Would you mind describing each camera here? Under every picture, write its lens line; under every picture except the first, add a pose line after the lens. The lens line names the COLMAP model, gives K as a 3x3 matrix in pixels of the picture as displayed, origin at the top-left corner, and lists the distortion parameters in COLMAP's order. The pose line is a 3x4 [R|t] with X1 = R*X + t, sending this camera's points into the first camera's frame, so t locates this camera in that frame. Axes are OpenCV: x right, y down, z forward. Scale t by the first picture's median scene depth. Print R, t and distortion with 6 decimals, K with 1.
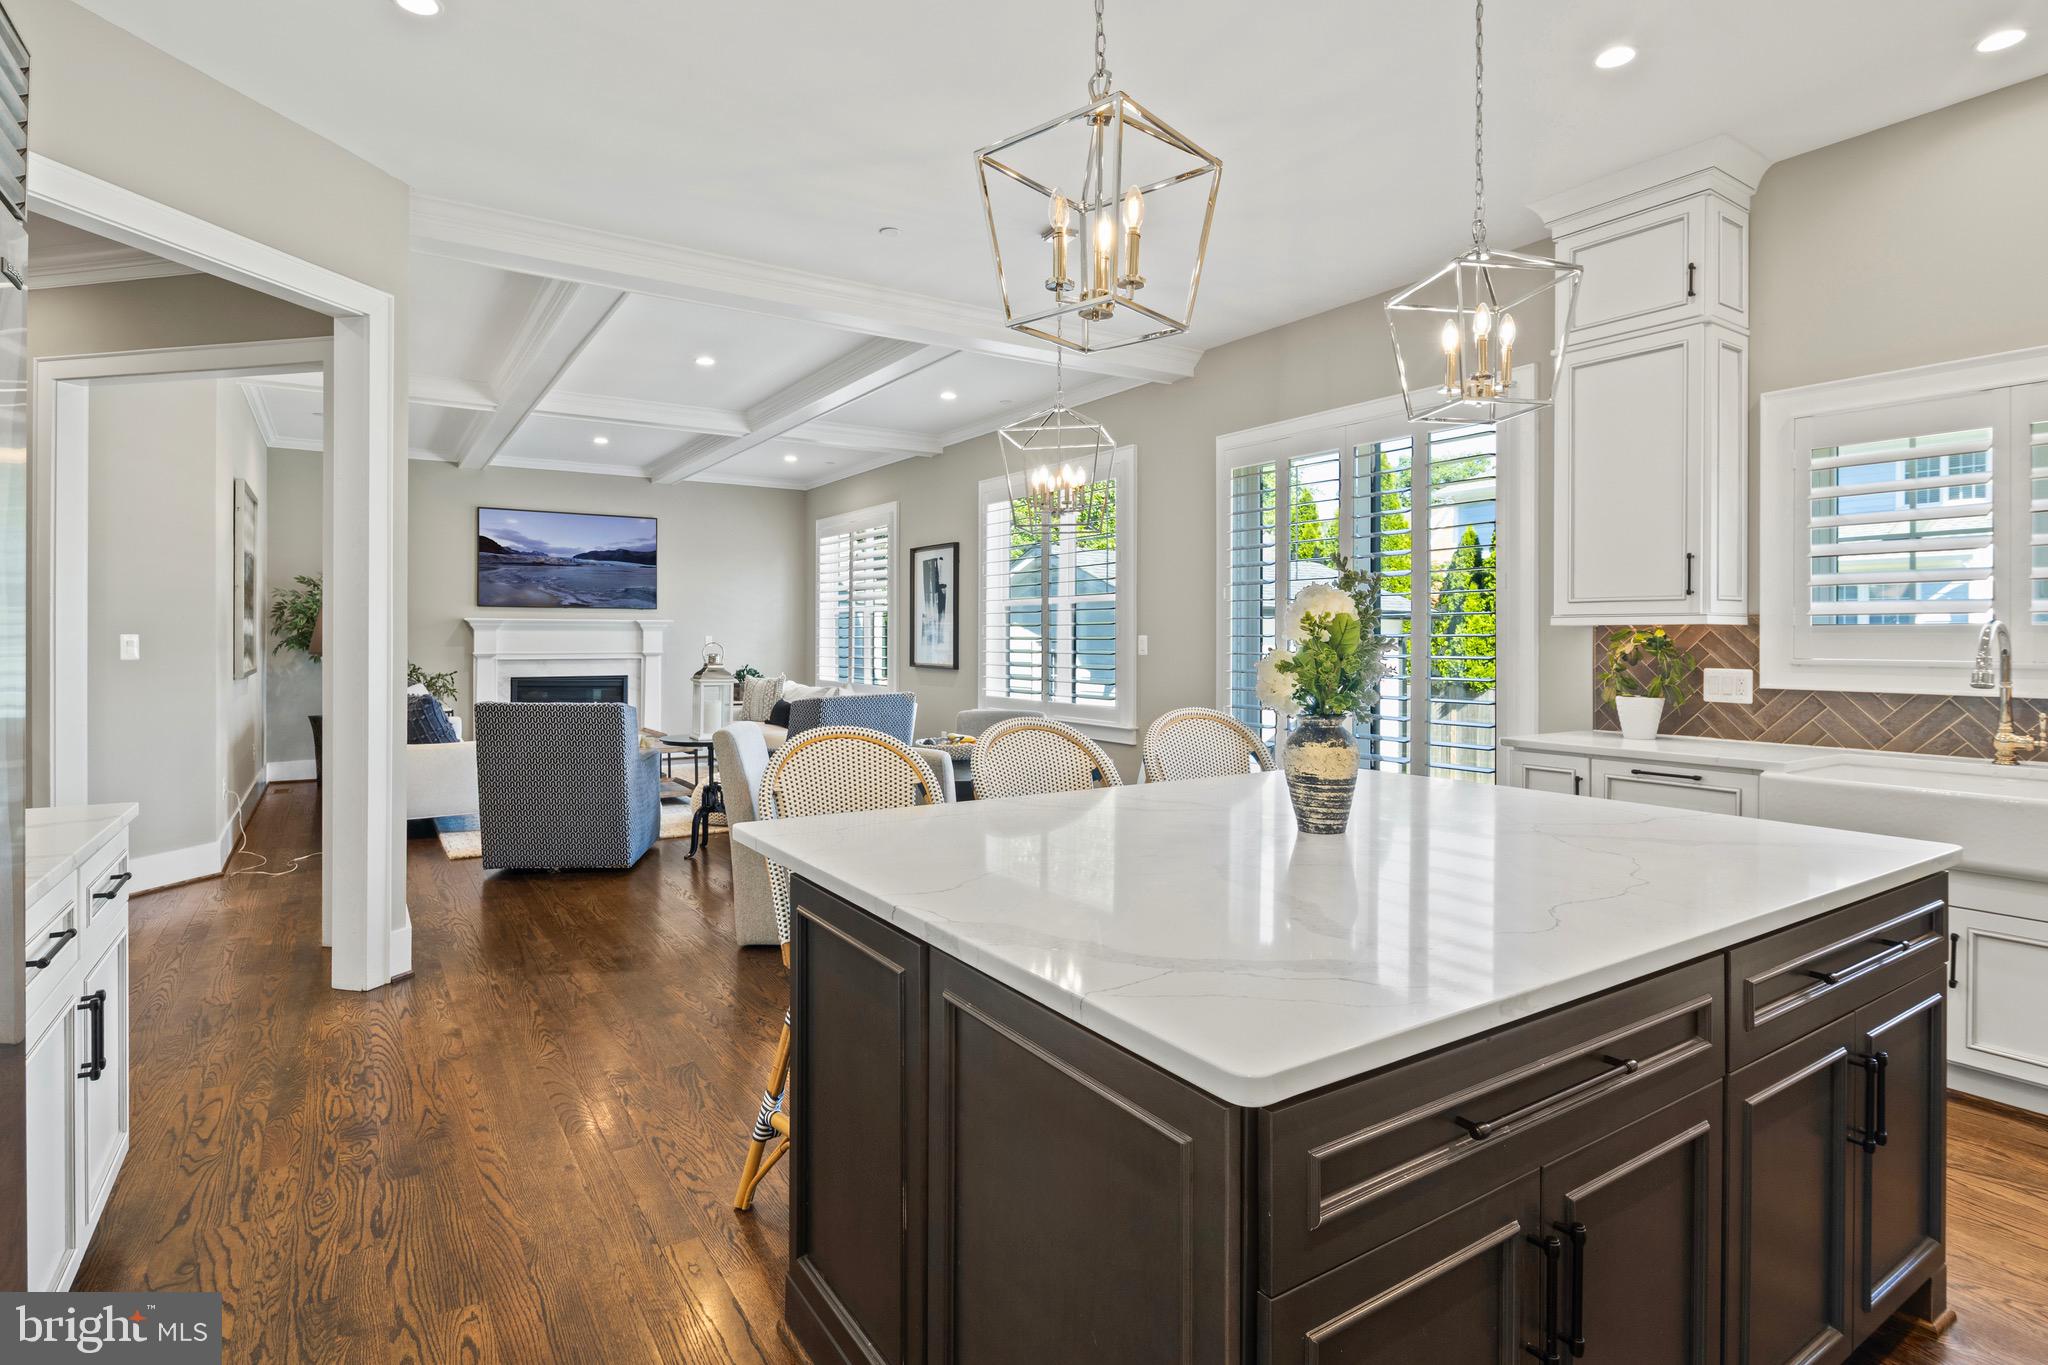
lens RADIAL K [[1035.6, 0, 1018.0], [0, 1035.6, 642.1], [0, 0, 1]] dist [-0.007469, -0.000937]
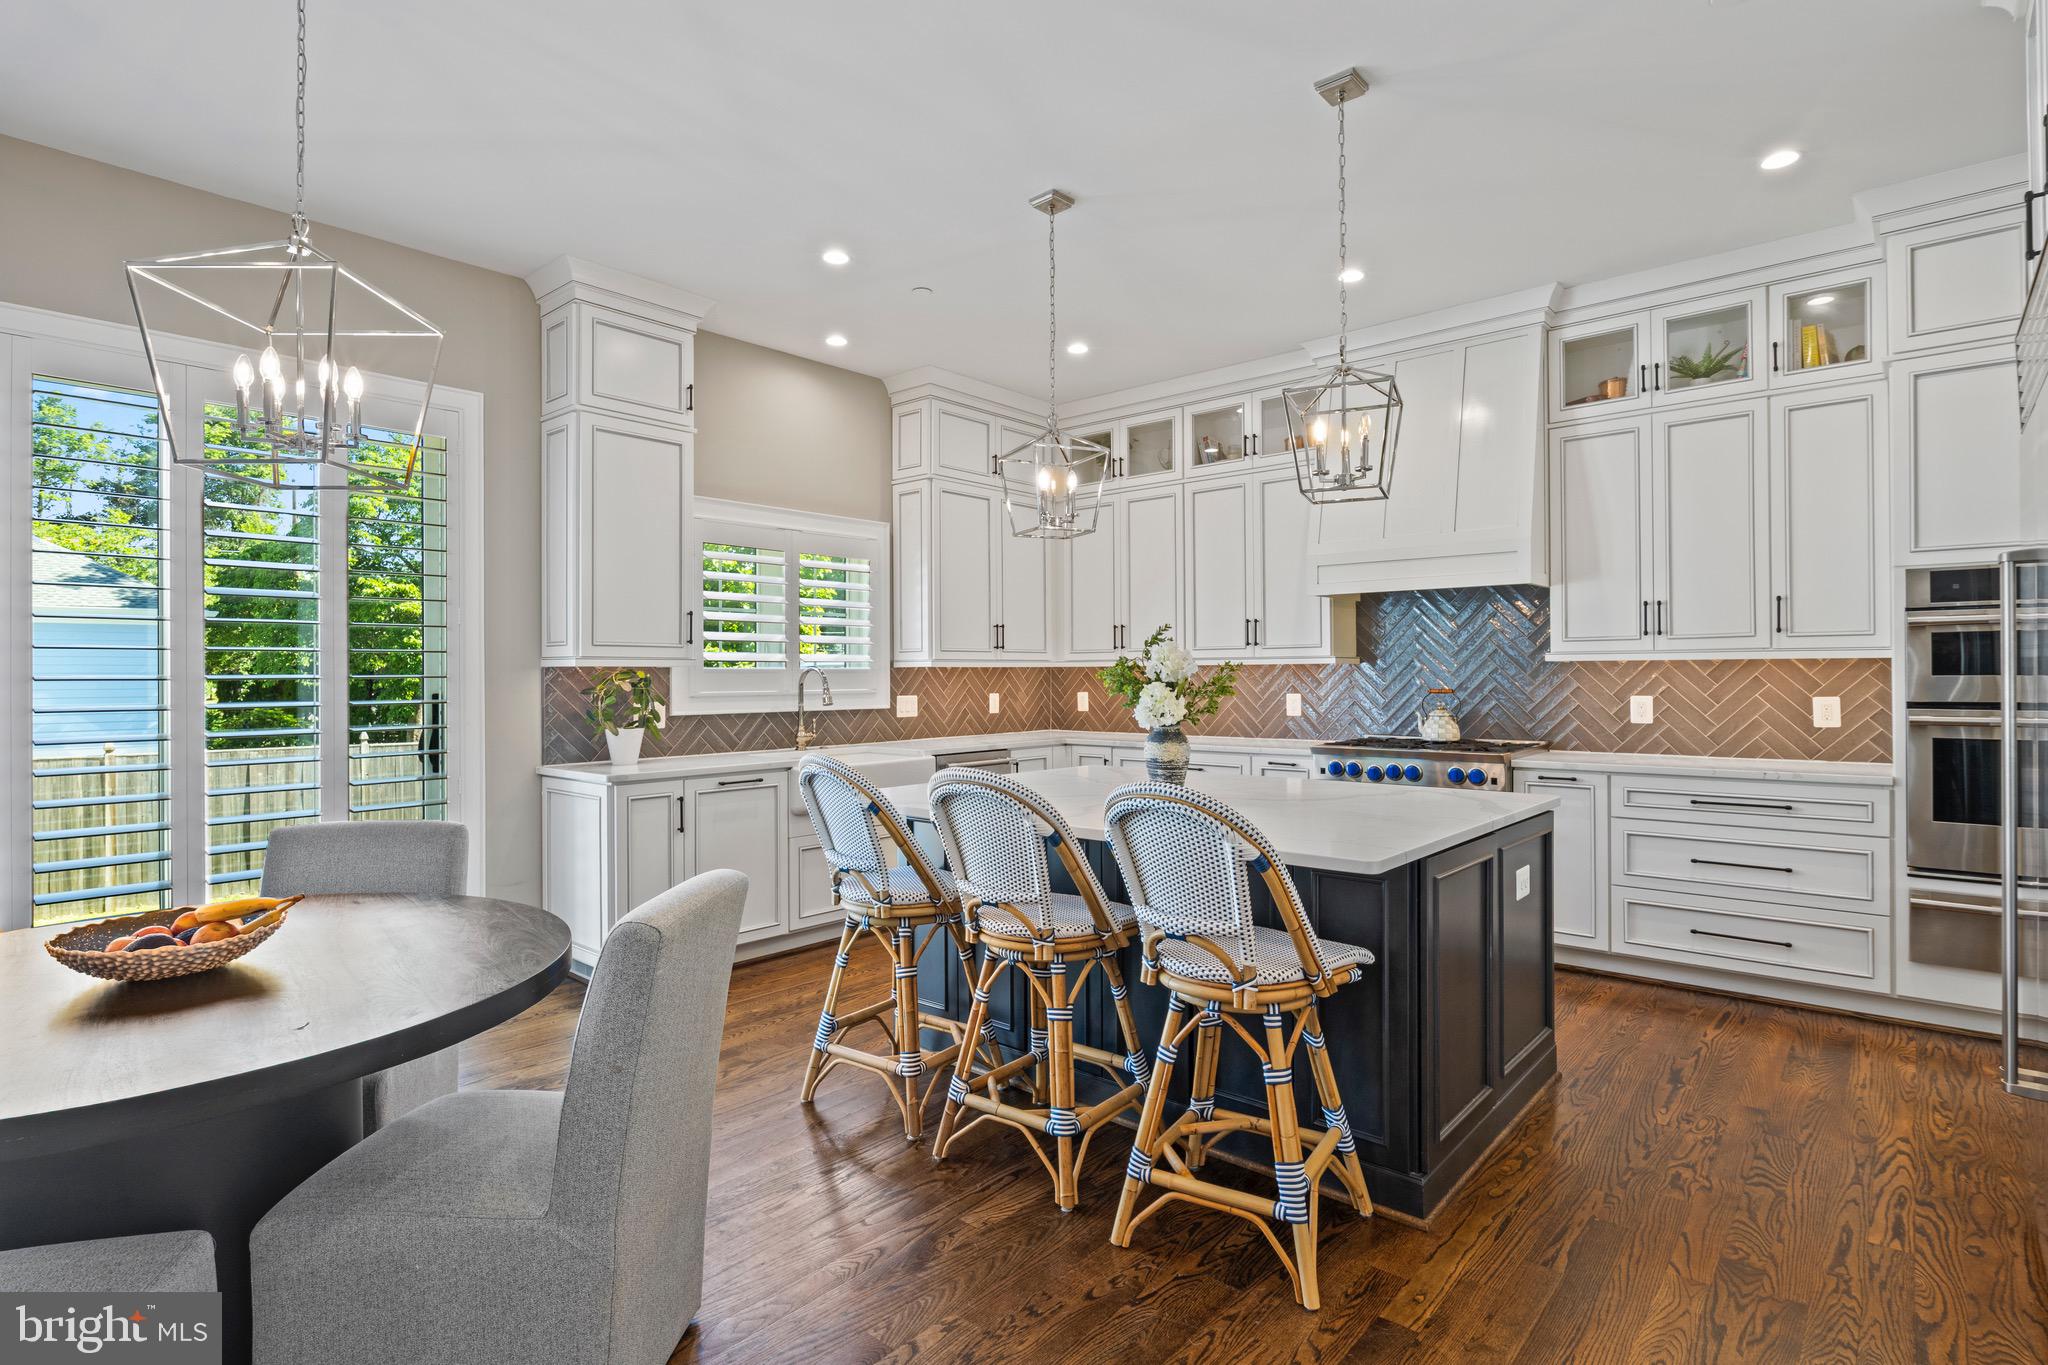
lens RADIAL K [[1023.0, 0, 1021.3], [0, 1023.0, 673.1], [0, 0, 1]] dist [-0.008383, 0.000133]
pose [[-0.272982, 0.001545, 0.962018, -0.621997], [0.009219, 0.999957, 0.001010, -0.006644], [-0.961975, 0.009145, -0.272985, 0.877630]]
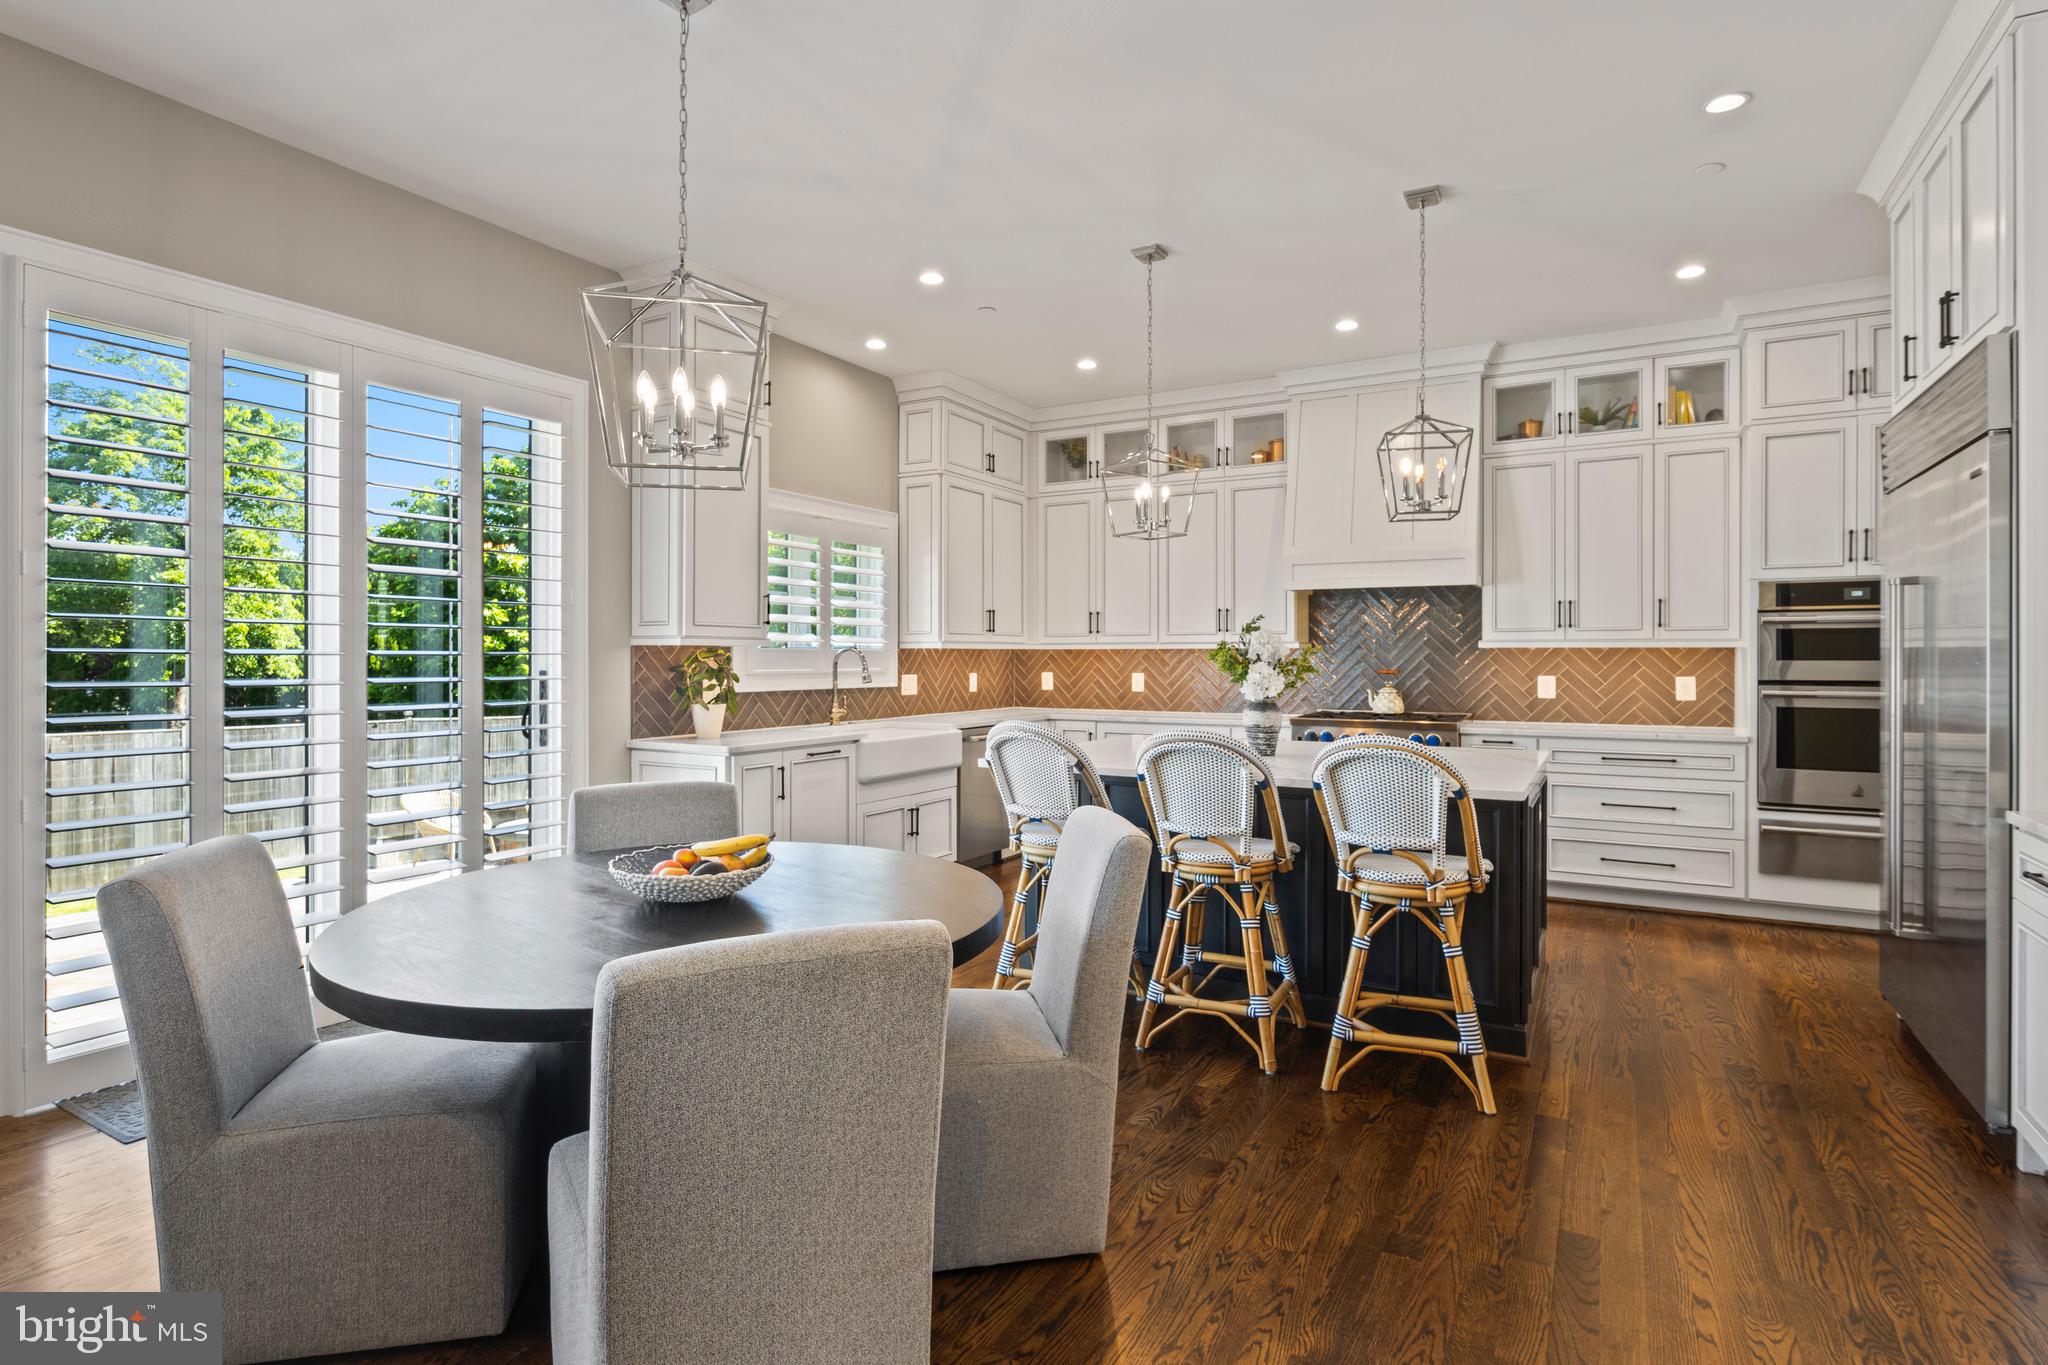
lens RADIAL K [[1030.7, 0, 1020.1], [0, 1030.7, 660.5], [0, 0, 1]] dist [-0.007305, 0.000351]
pose [[-0.458468, -0.004876, 0.888698, -0.653382], [0.002131, 0.999976, 0.006586, -0.006328], [-0.888708, 0.004914, -0.458447, 1.223562]]
